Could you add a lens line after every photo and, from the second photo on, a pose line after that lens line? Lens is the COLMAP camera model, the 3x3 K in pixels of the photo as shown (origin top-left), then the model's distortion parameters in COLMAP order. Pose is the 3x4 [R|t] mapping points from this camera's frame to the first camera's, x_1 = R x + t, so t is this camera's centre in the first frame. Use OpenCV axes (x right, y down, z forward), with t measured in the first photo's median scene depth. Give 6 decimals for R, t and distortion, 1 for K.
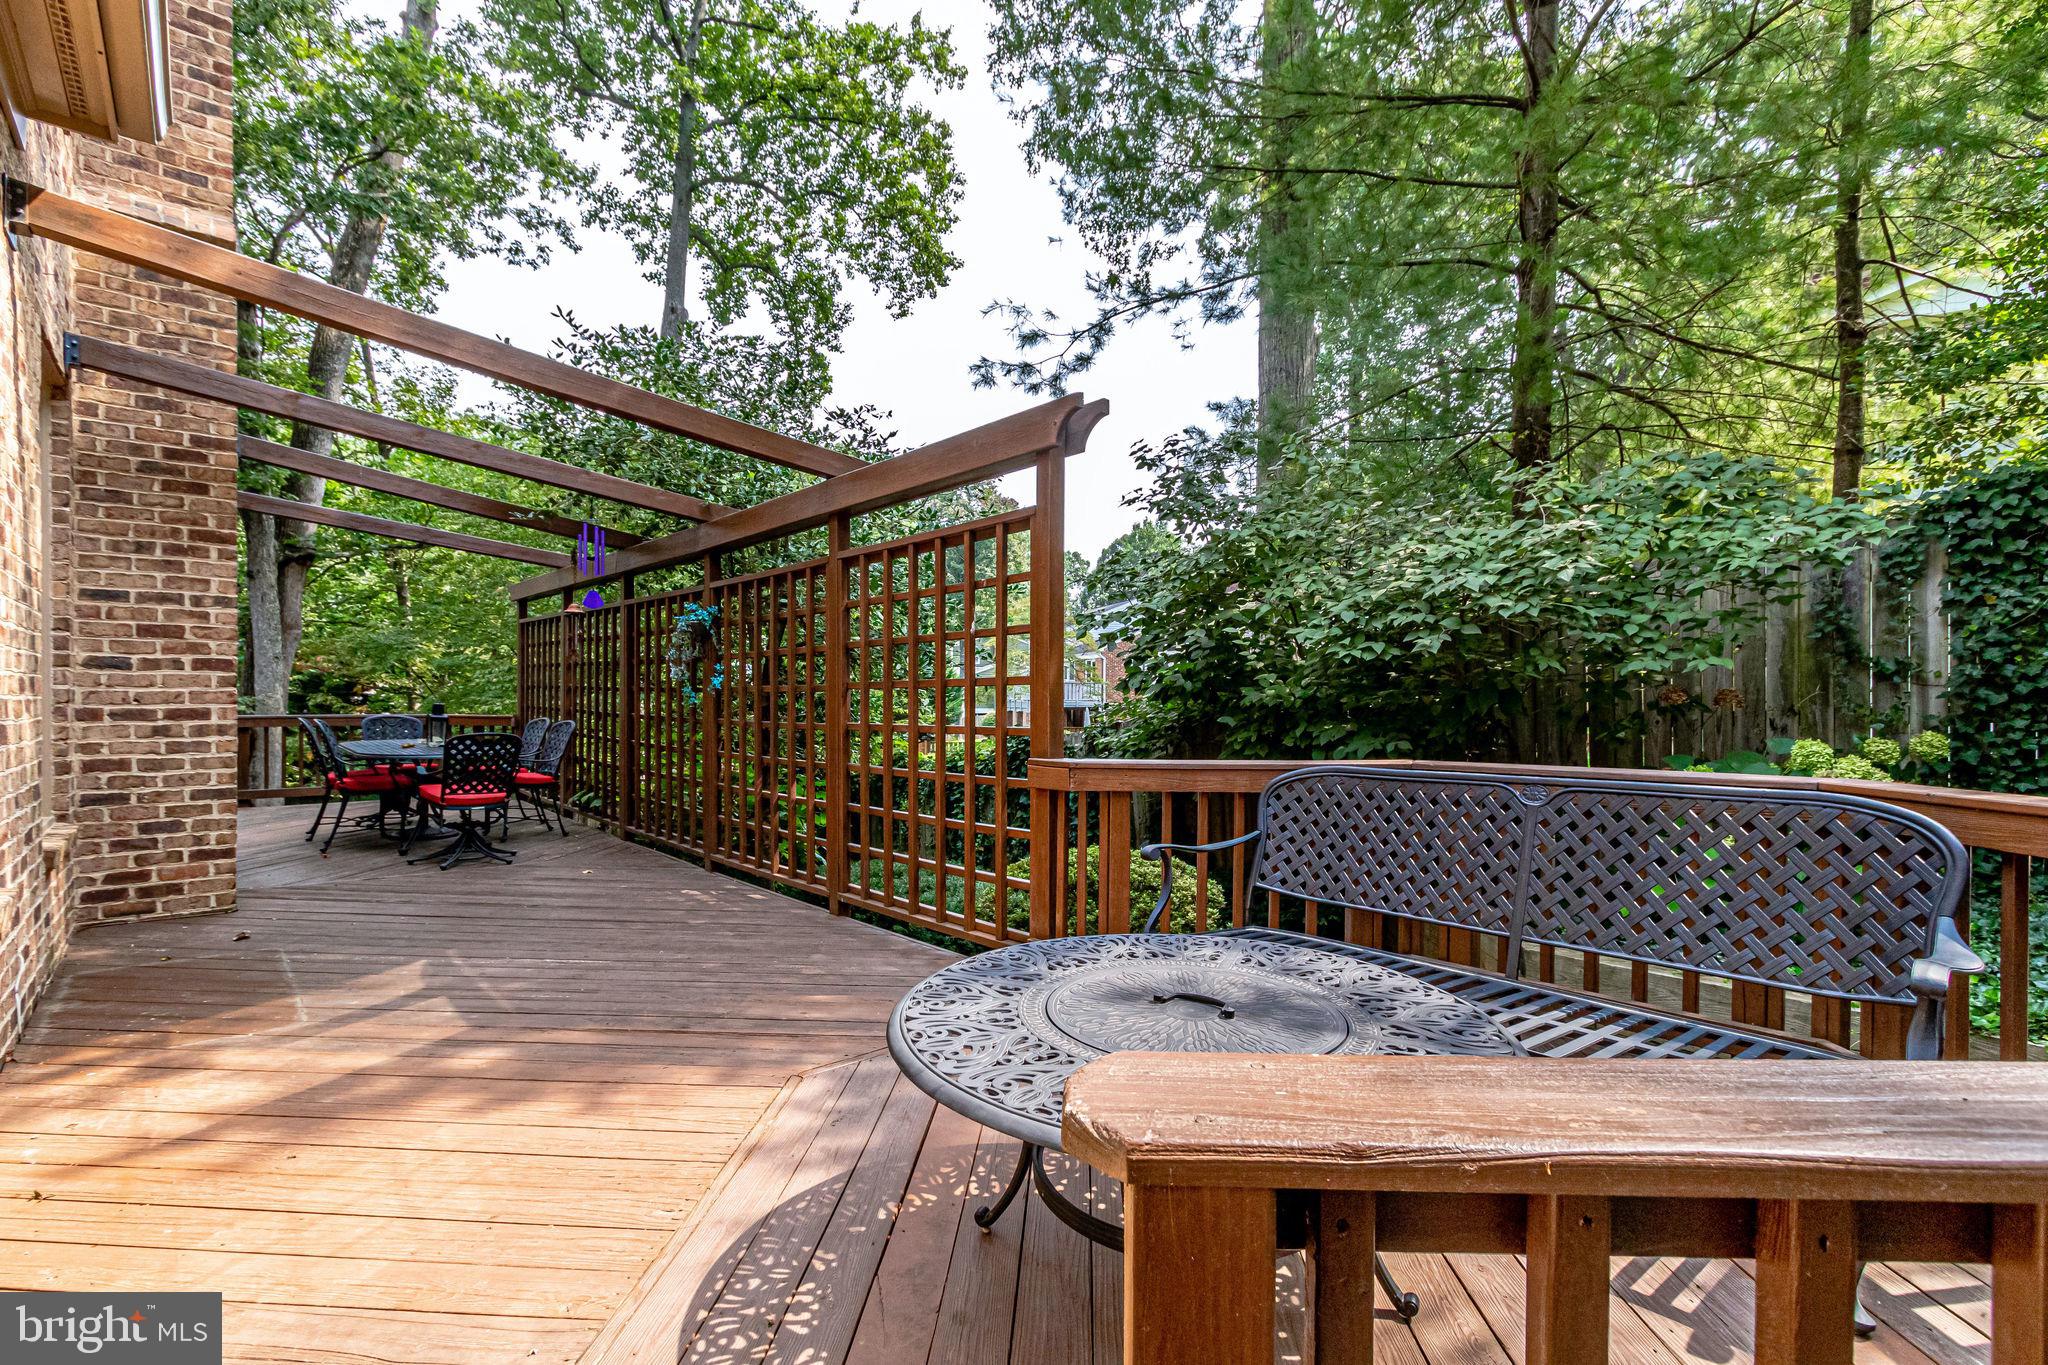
lens RADIAL K [[958.4, 0, 1024.0], [0, 958.4, 682.5], [0, 0, 1]] dist [-0.000682, 0.000791]
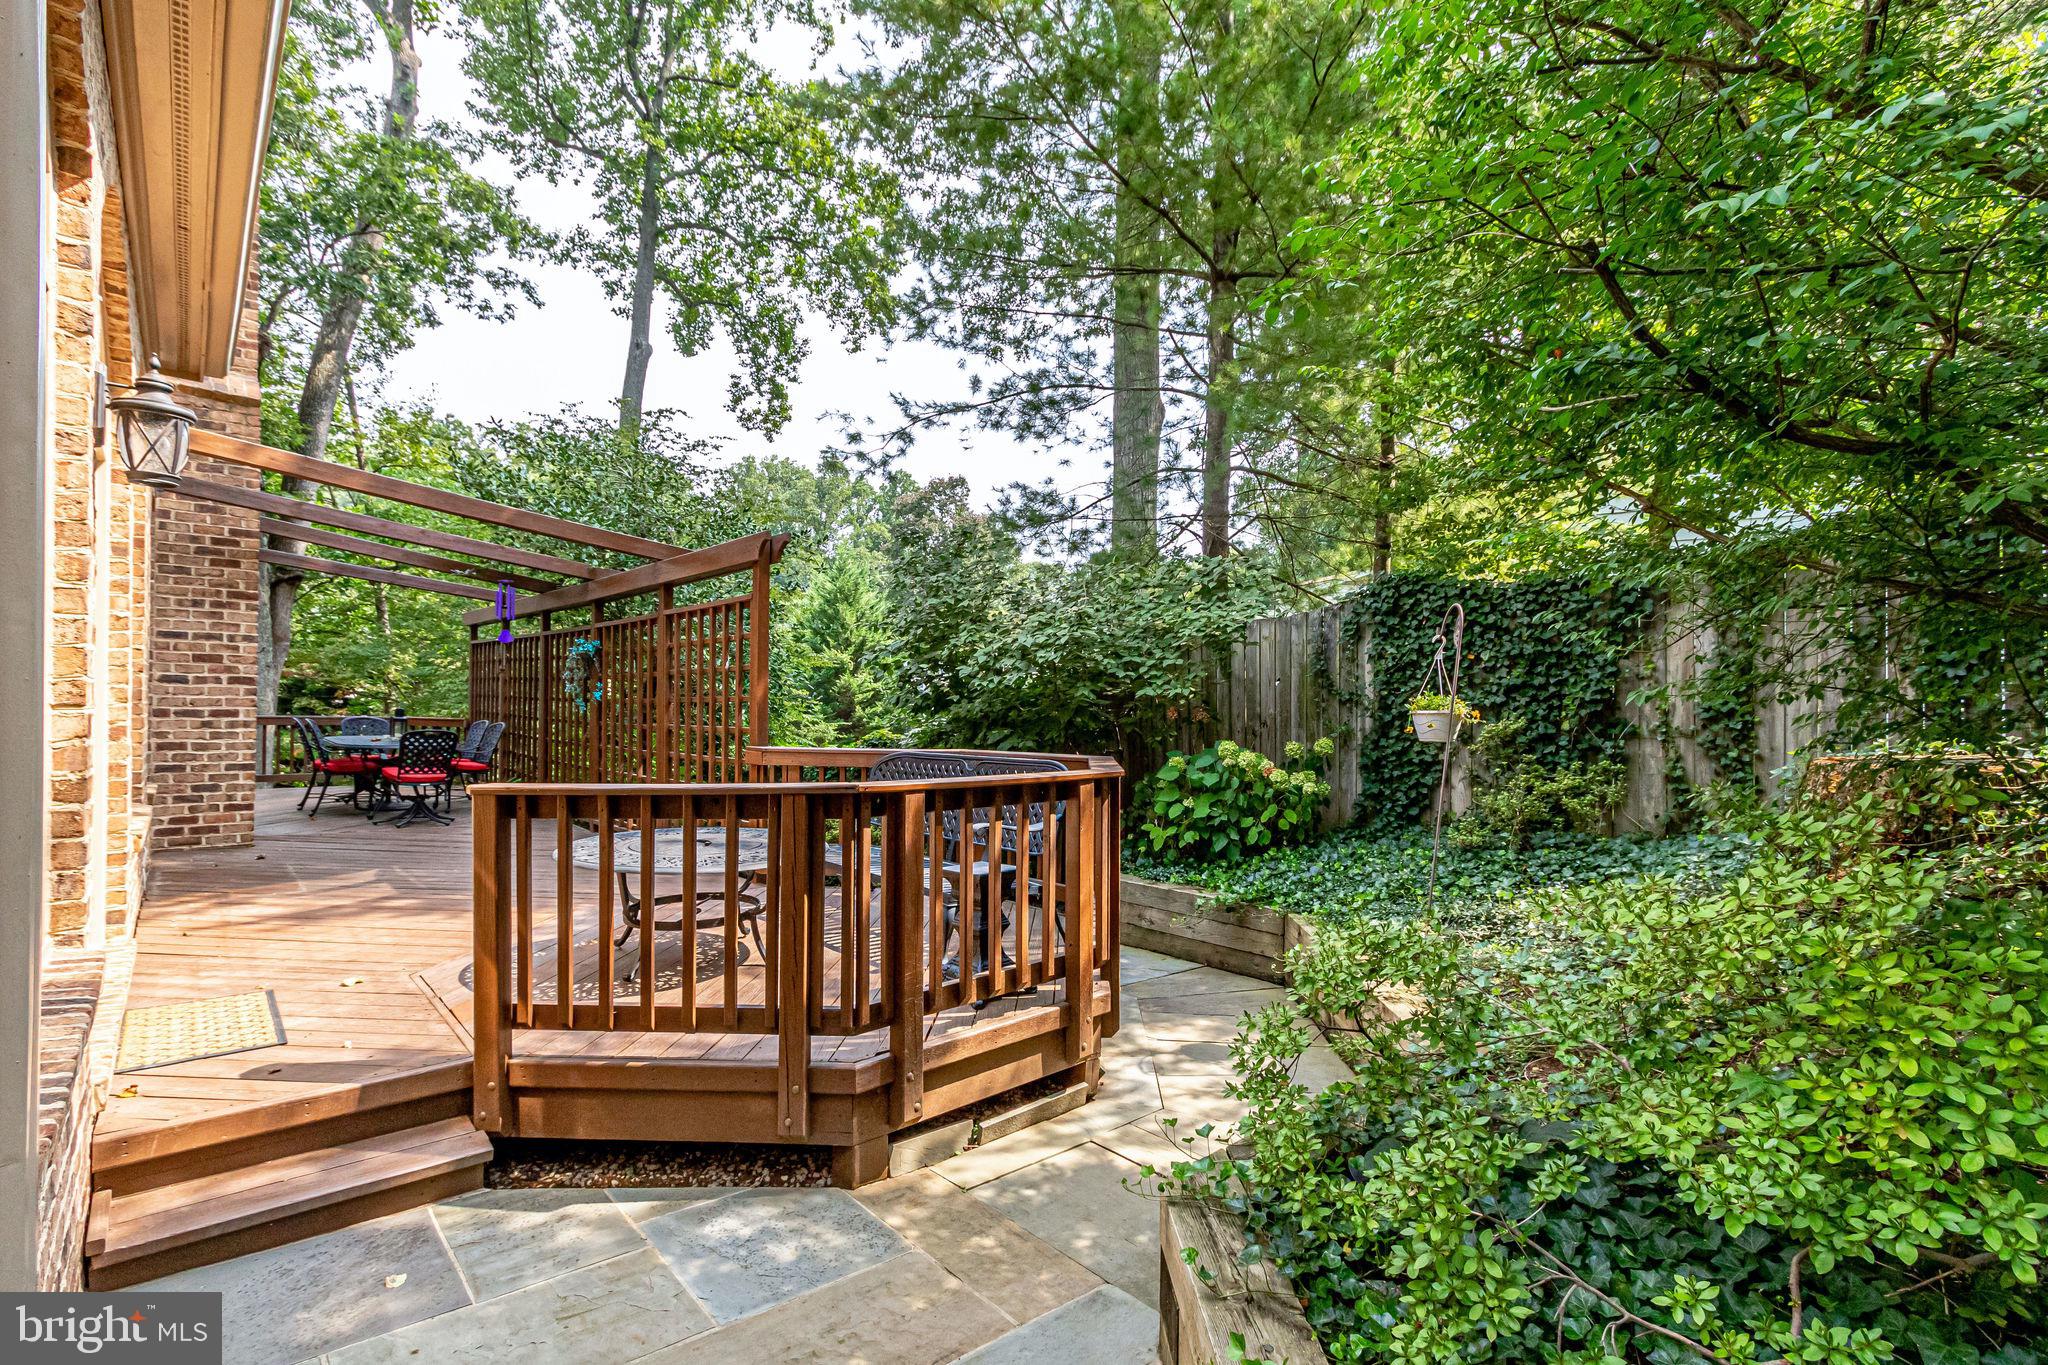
lens RADIAL K [[982.2, 0, 1035.4], [0, 982.2, 692.0], [0, 0, 1]] dist [0.002292, -0.000955]
pose [[0.999872, 0.013076, 0.009251, 0.095000], [-0.013060, 0.999913, -0.001840, -0.003511], [-0.009274, 0.001719, 0.999956, -0.136708]]
